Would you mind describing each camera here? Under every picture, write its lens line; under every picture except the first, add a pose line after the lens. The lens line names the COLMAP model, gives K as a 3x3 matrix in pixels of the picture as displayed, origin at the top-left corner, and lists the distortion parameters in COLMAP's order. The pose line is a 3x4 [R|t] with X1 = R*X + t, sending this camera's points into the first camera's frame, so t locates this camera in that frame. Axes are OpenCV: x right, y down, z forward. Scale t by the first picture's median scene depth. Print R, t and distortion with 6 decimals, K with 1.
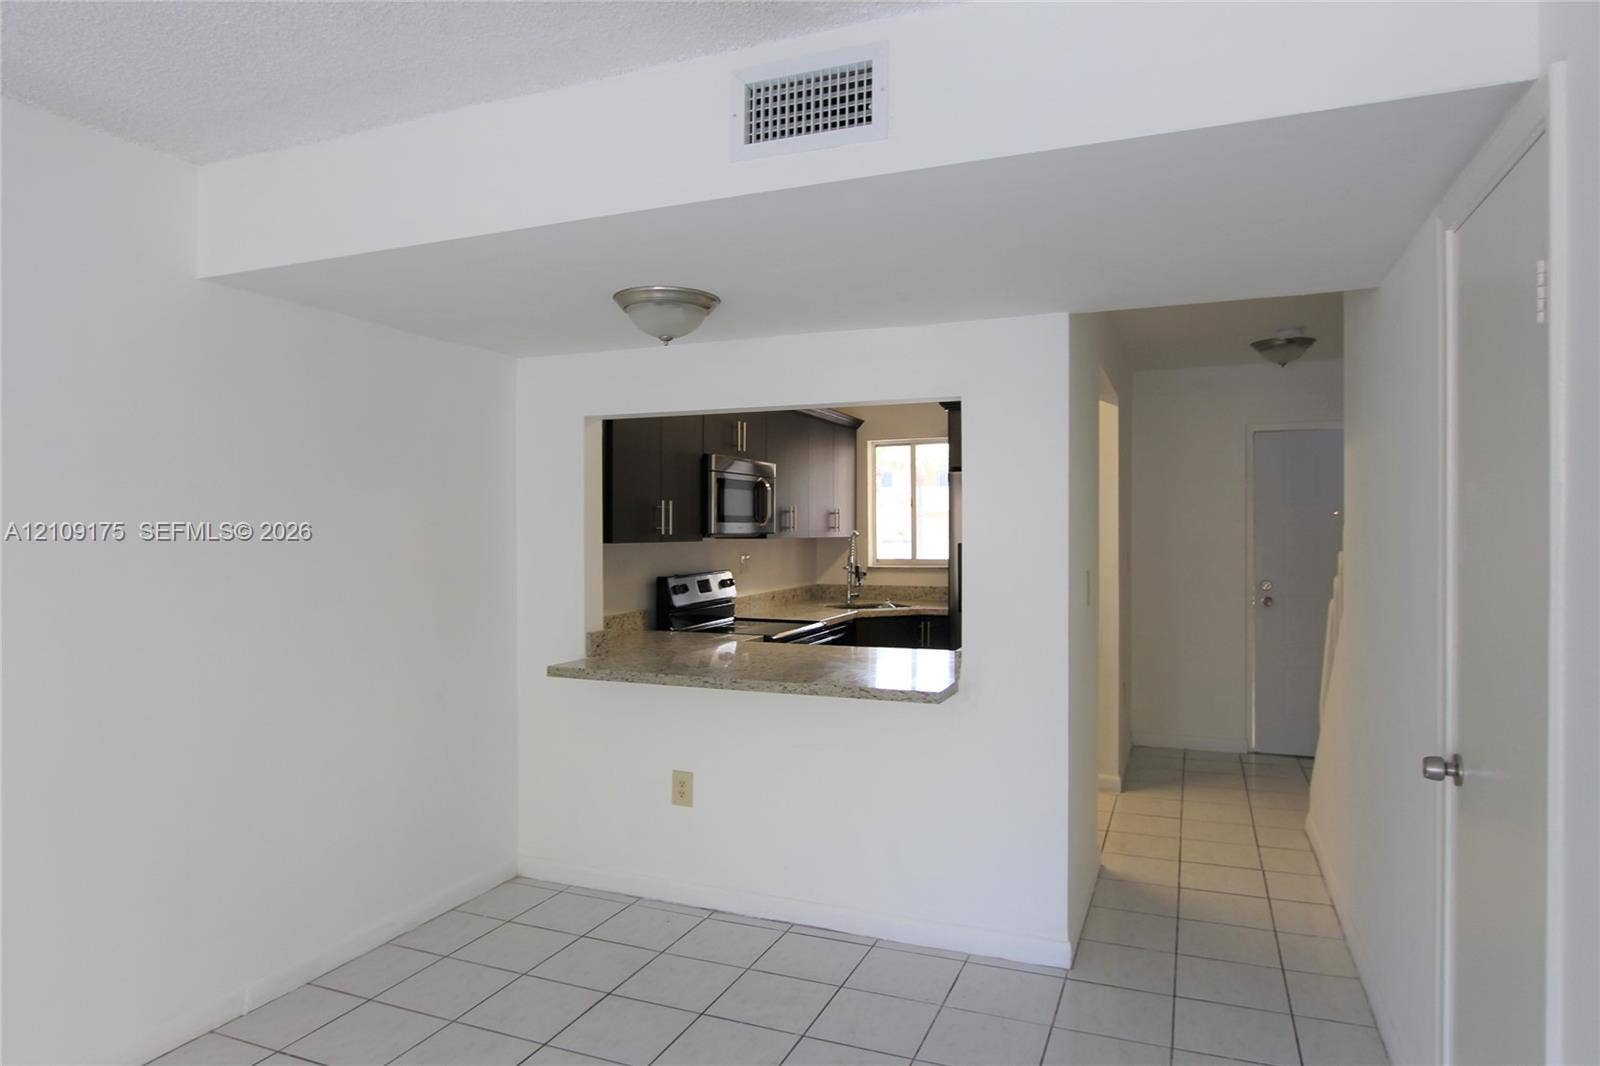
lens RADIAL K [[959.3, 0, 797.4], [0, 959.3, 533.5], [0, 0, 1]] dist [-0.000853, 0.000208]
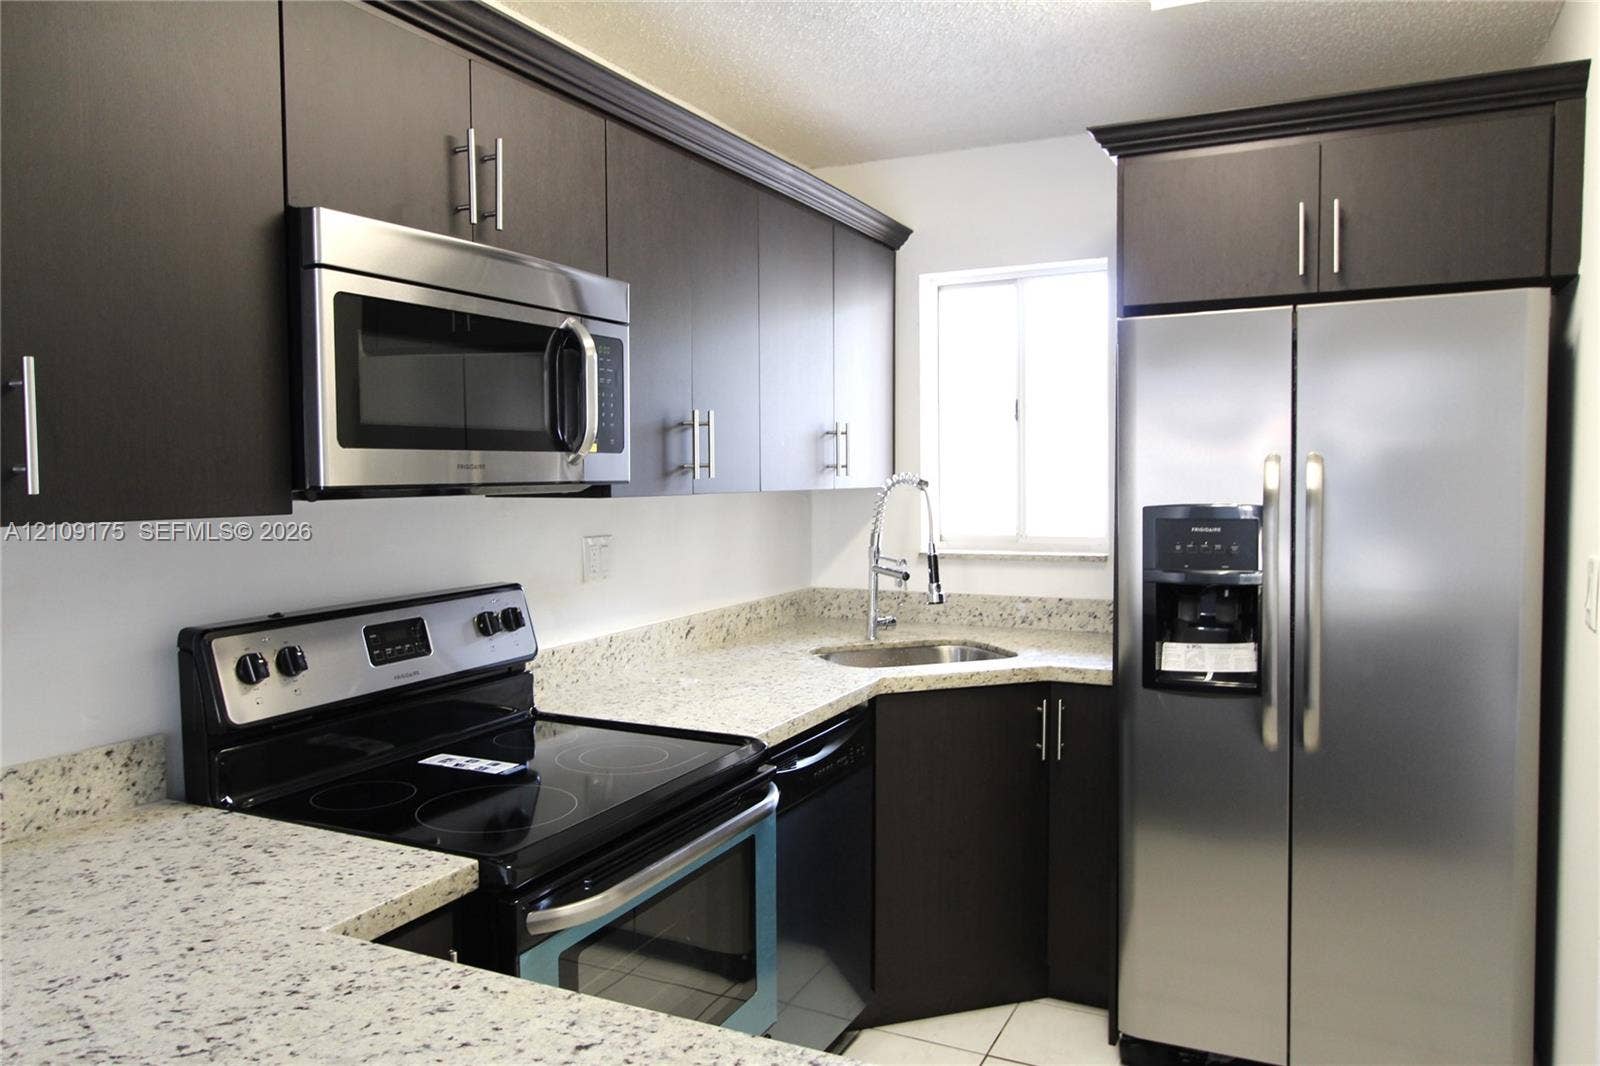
lens RADIAL K [[1122.5, 0, 791.5], [0, 1122.5, 529.6], [0, 0, 1]] dist [-0.006997, 0.008786]
pose [[0.997361, 0.001020, -0.072601, 0.056498], [0.002452, 0.998858, 0.047714, -0.002206], [0.072567, -0.047767, 0.996219, 0.509284]]
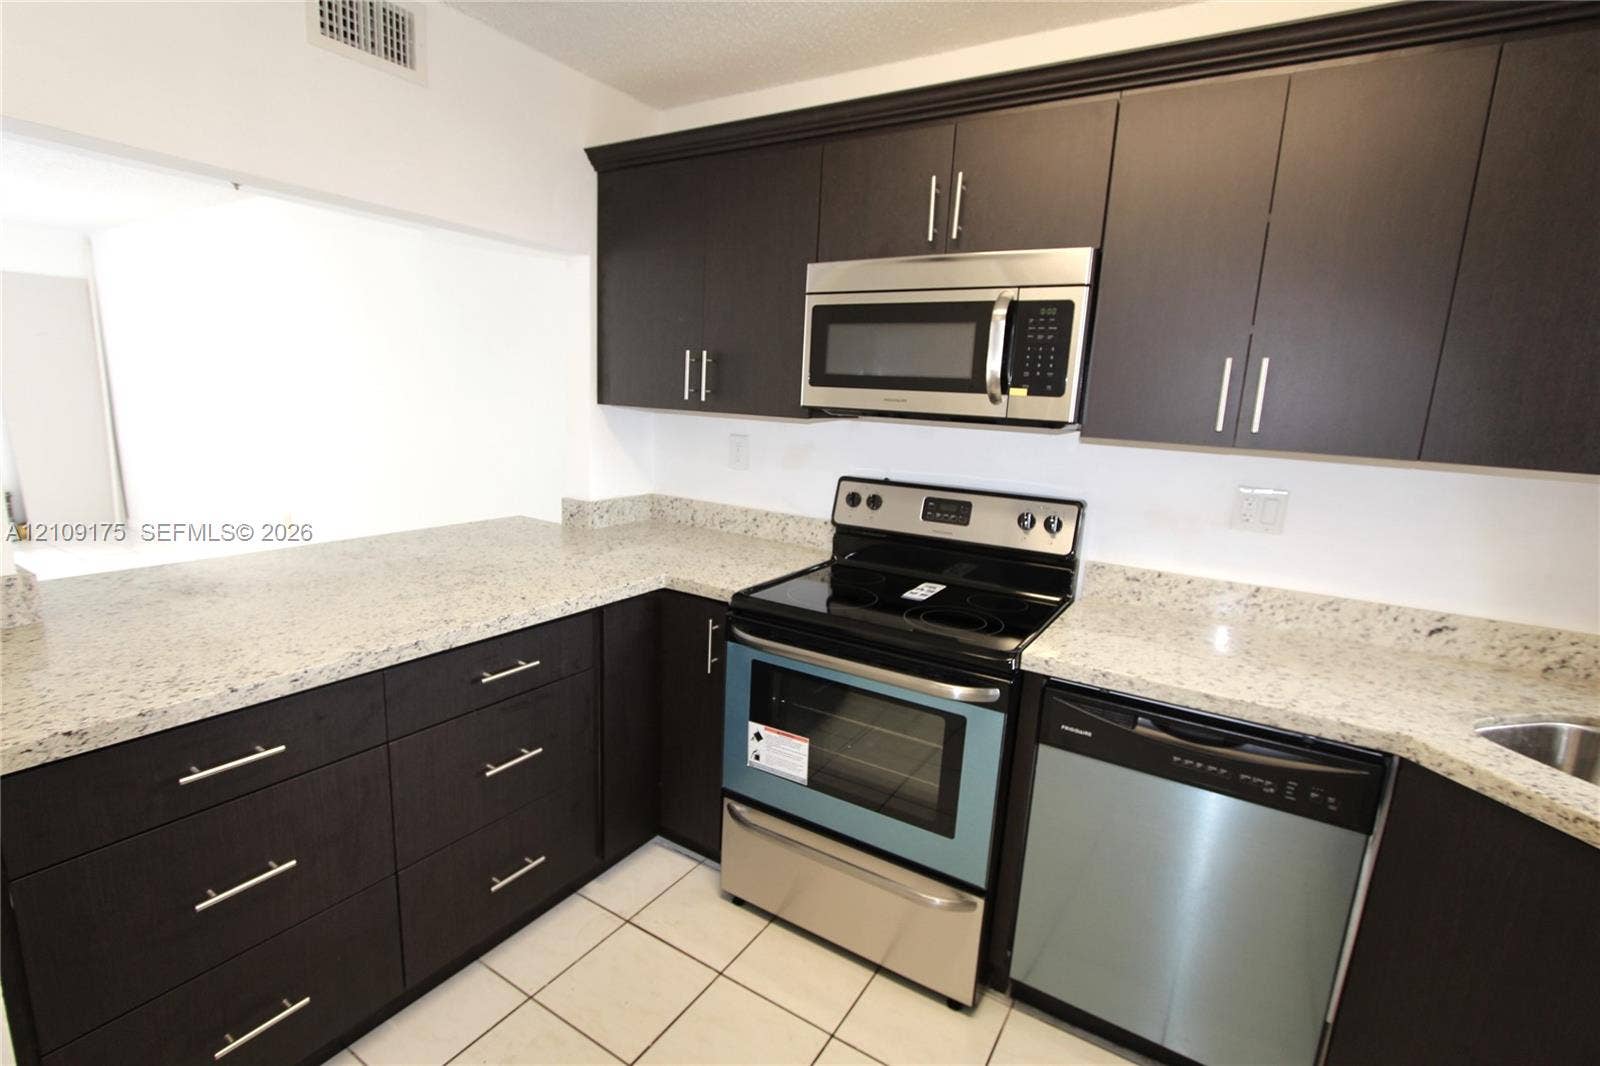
lens RADIAL K [[741.6, 0, 805.1], [0, 741.6, 532.0], [0, 0, 1]] dist [0.001540, 0.000329]
pose [[-0.154234, 0.172230, -0.972907, 0.272609], [-0.057077, 0.981492, 0.182798, -0.005501], [0.986384, 0.083724, -0.141549, 0.807338]]
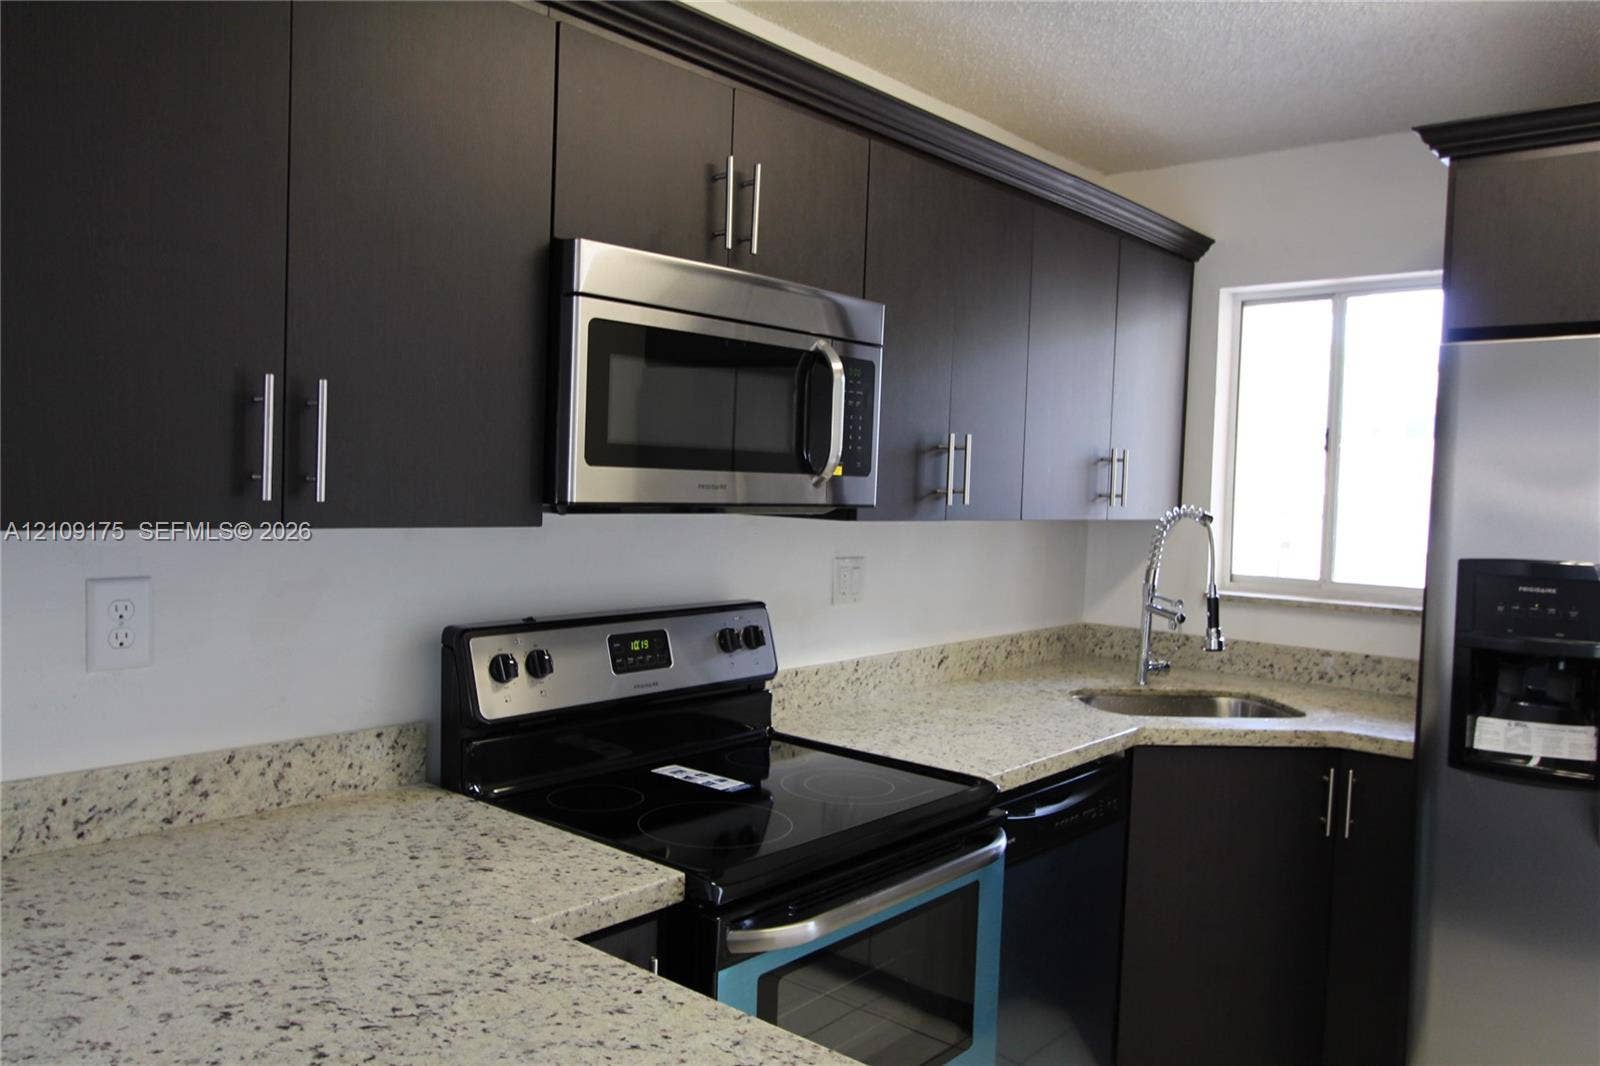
lens RADIAL K [[1185.6, 0, 800.0], [0, 1185.6, 533.0], [0, 0, 1]] dist [-0.010022, 0.008487]
pose [[0.947967, 0.049734, -0.314459, 0.074064], [-0.038522, 0.998384, 0.041774, -0.006679], [0.316028, -0.027487, 0.948351, 0.503269]]
